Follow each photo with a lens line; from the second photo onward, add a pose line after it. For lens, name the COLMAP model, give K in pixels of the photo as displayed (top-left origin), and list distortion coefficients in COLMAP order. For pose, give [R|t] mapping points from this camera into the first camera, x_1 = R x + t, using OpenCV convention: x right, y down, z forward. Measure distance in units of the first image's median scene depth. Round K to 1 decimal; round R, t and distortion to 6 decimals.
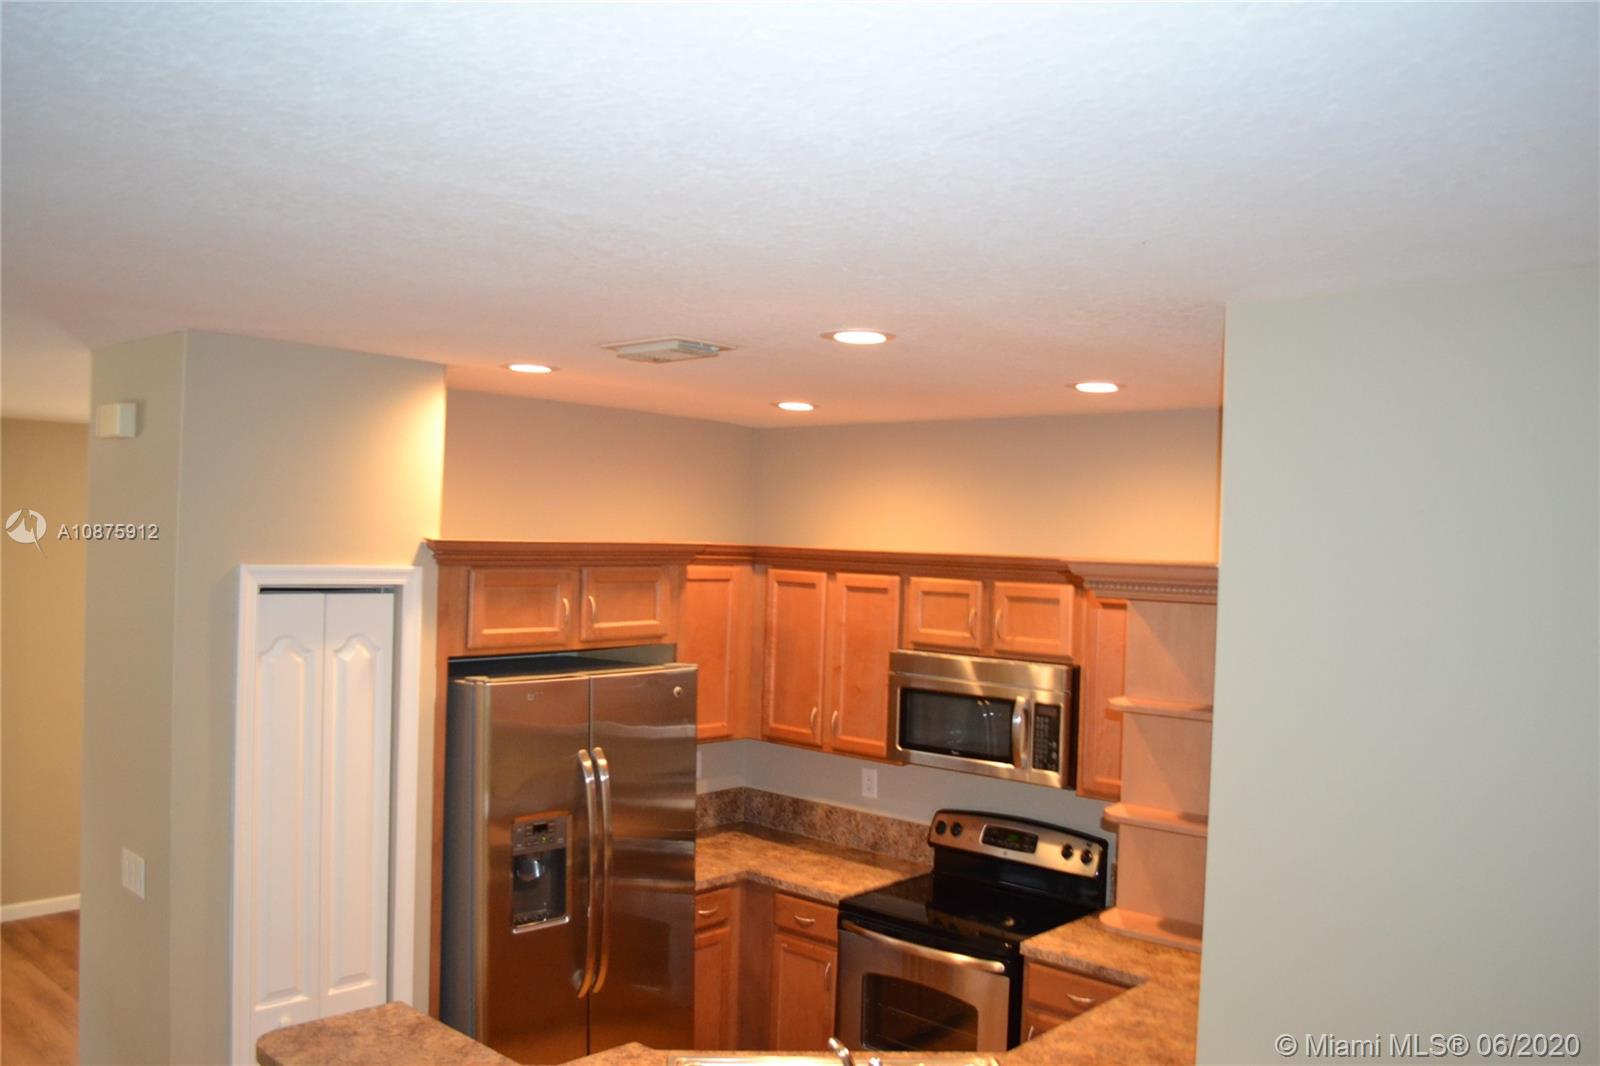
lens RADIAL K [[1280.4, 0, 777.9], [0, 1280.4, 558.3], [0, 0, 1]] dist [-0.081710, 0.008326]
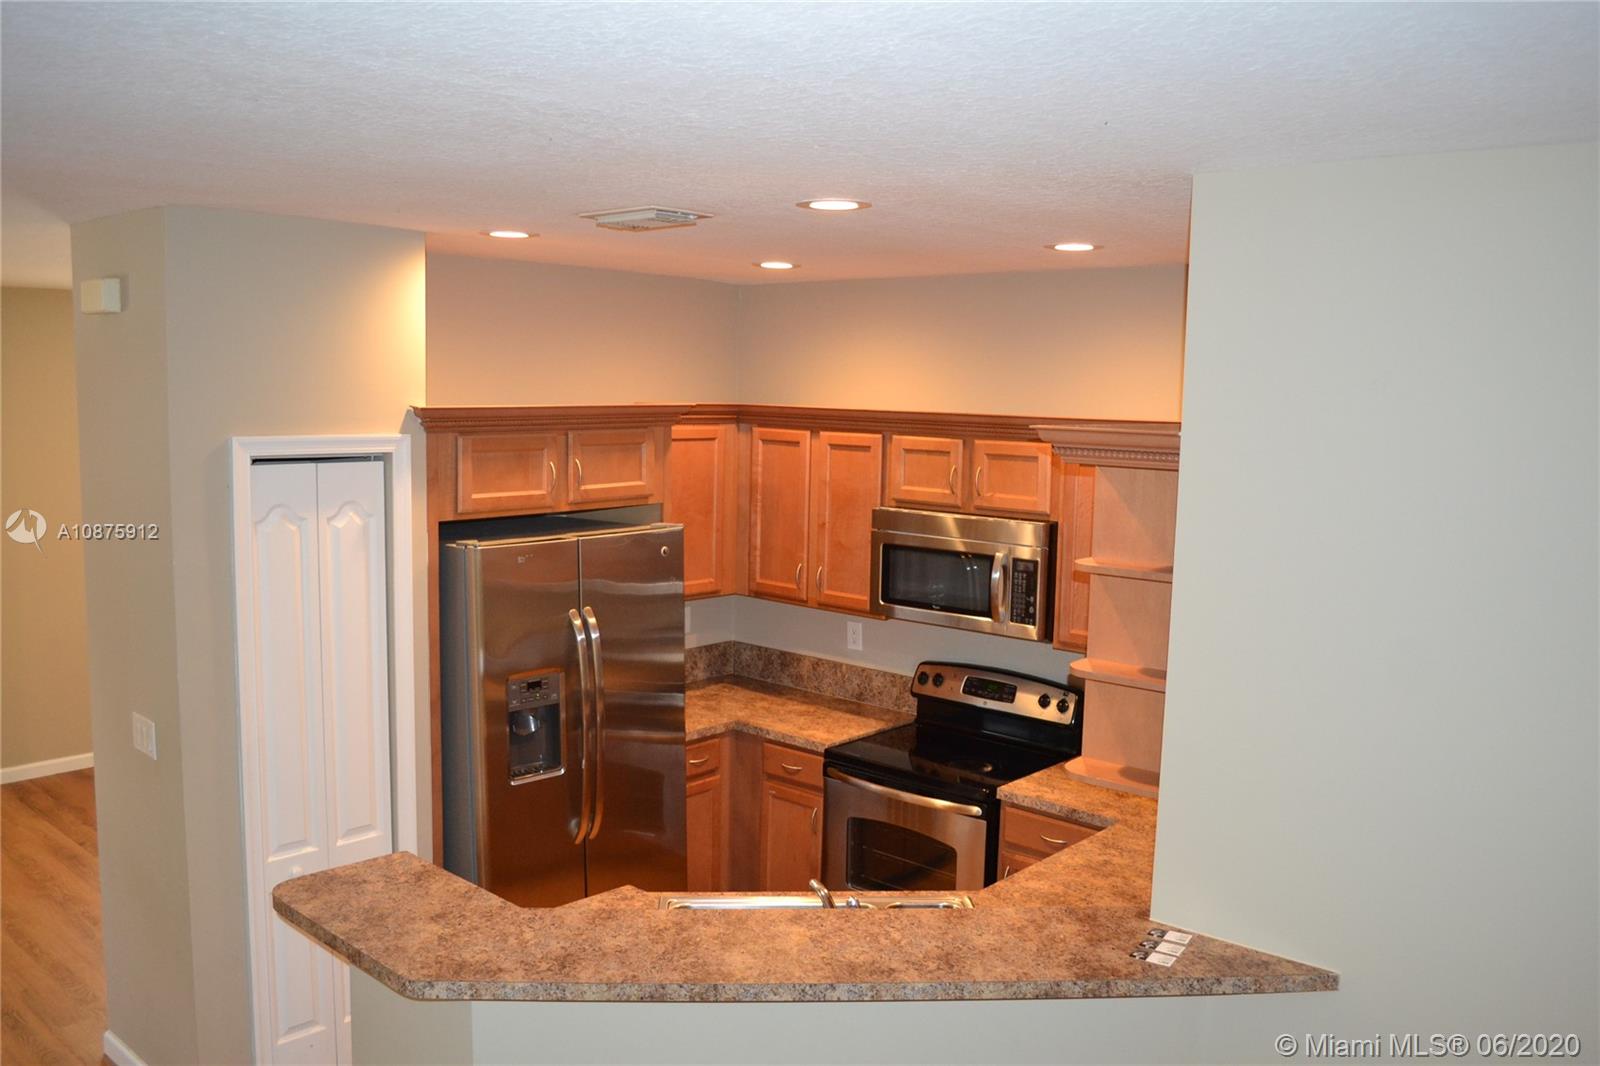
lens RADIAL K [[1280.4, 0, 771.1], [0, 1280.4, 560.4], [0, 0, 1]] dist [-0.081710, 0.008326]
pose [[0.999930, -0.011769, 0.001515, 0.005338], [0.011508, 0.992919, 0.118232, -0.008509], [-0.002895, -0.118207, 0.992985, -0.019189]]
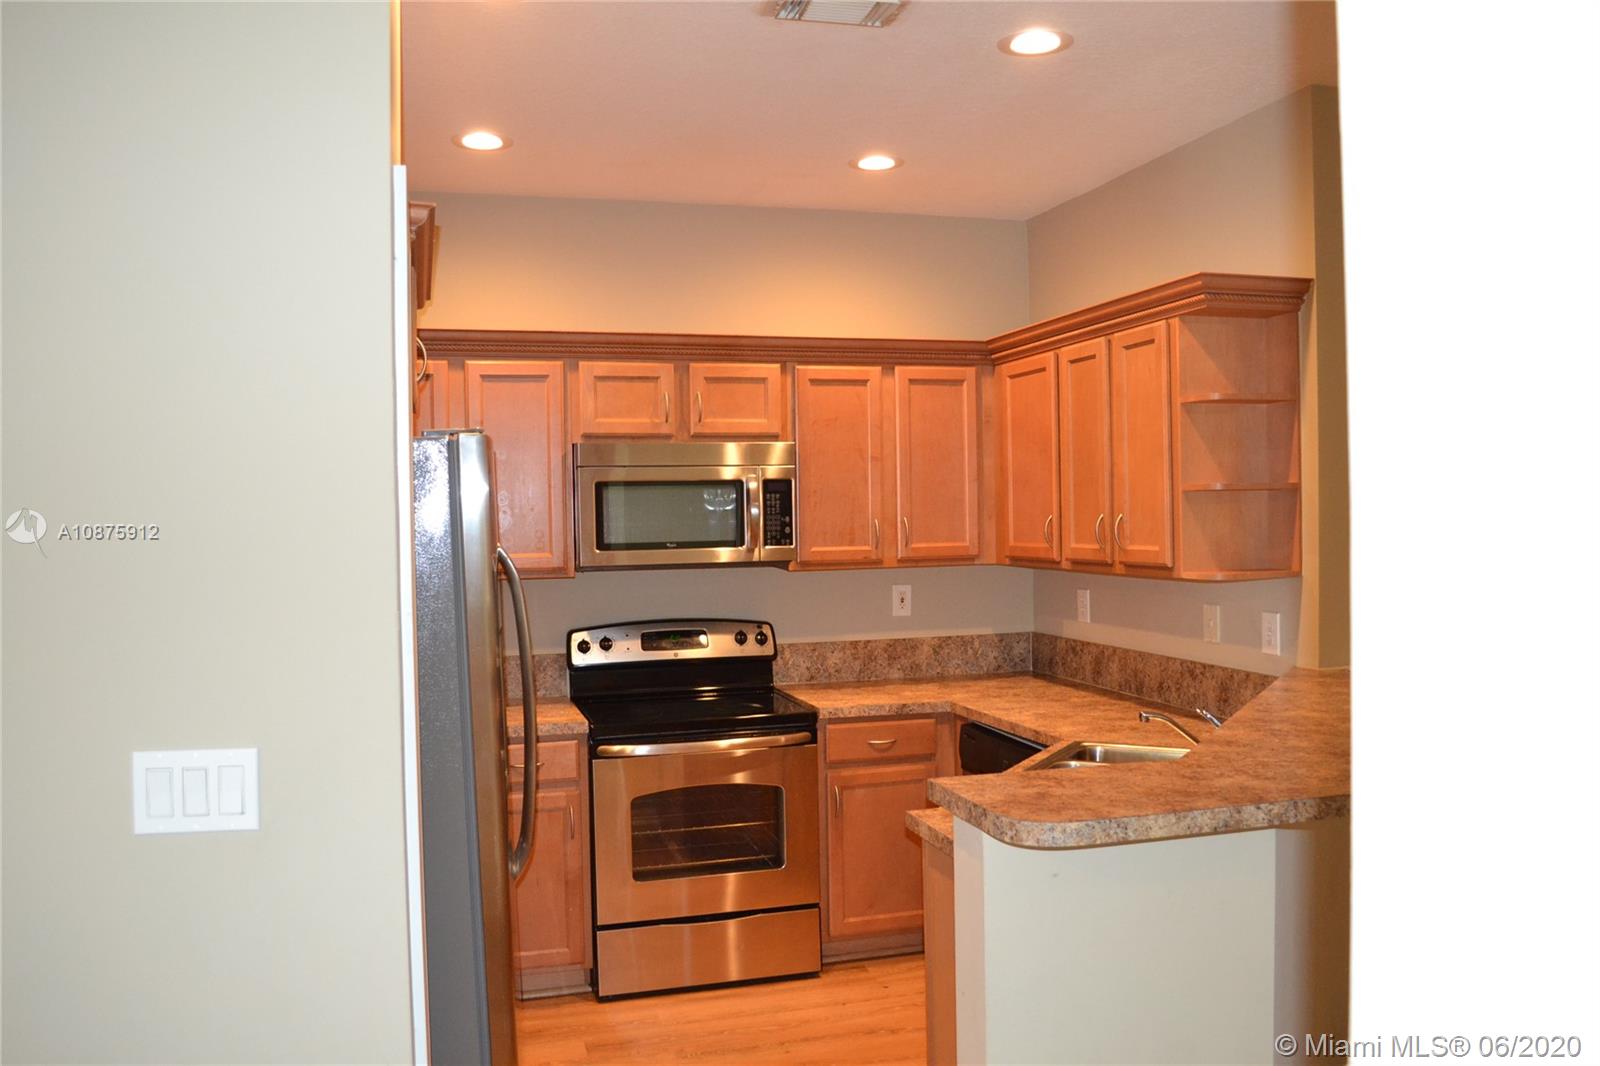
lens RADIAL K [[1280.4, 0, 805.3], [0, 1280.4, 541.5], [0, 0, 1]] dist [-0.081710, 0.008326]
pose [[0.514024, -0.056993, 0.855880, -0.647835], [0.040979, 0.998283, 0.041864, 0.121653], [-0.856796, 0.013554, 0.515477, 0.457692]]
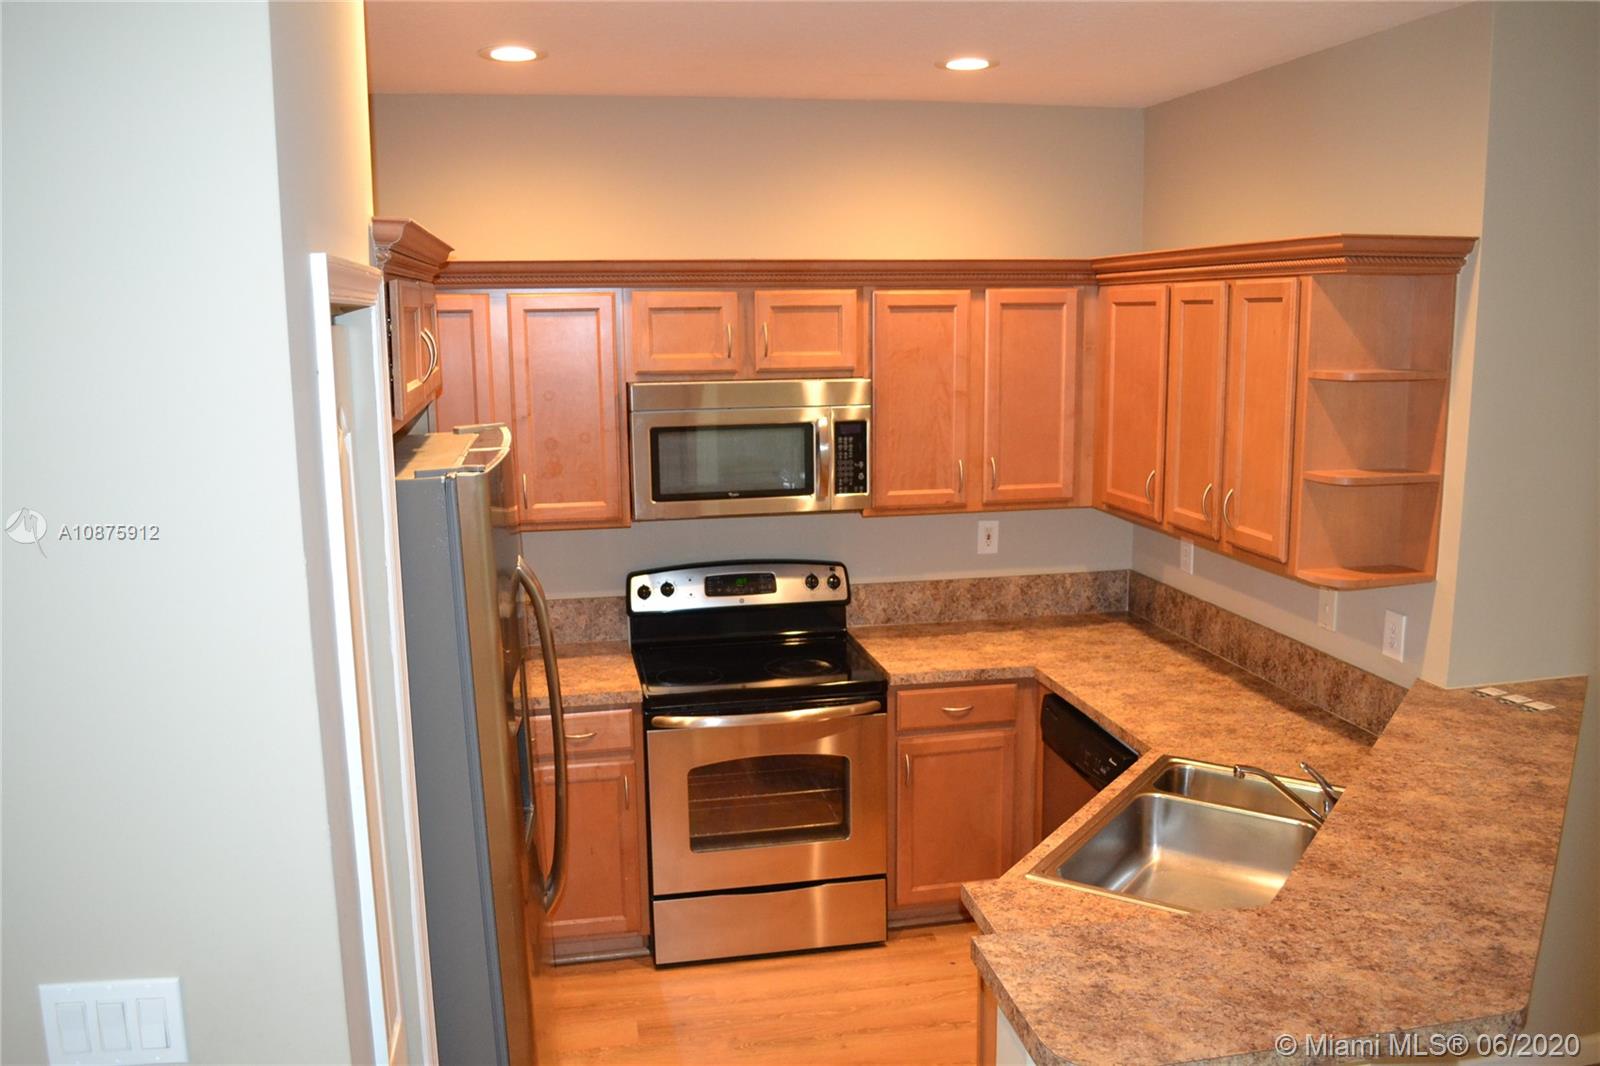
lens RADIAL K [[1280.4, 0, 809.4], [0, 1280.4, 549.2], [0, 0, 1]] dist [-0.081710, 0.008326]
pose [[0.584460, -0.180885, 0.791004, -0.550770], [0.035602, 0.979614, 0.197710, 0.021468], [-0.810641, -0.087392, 0.578985, 0.481812]]
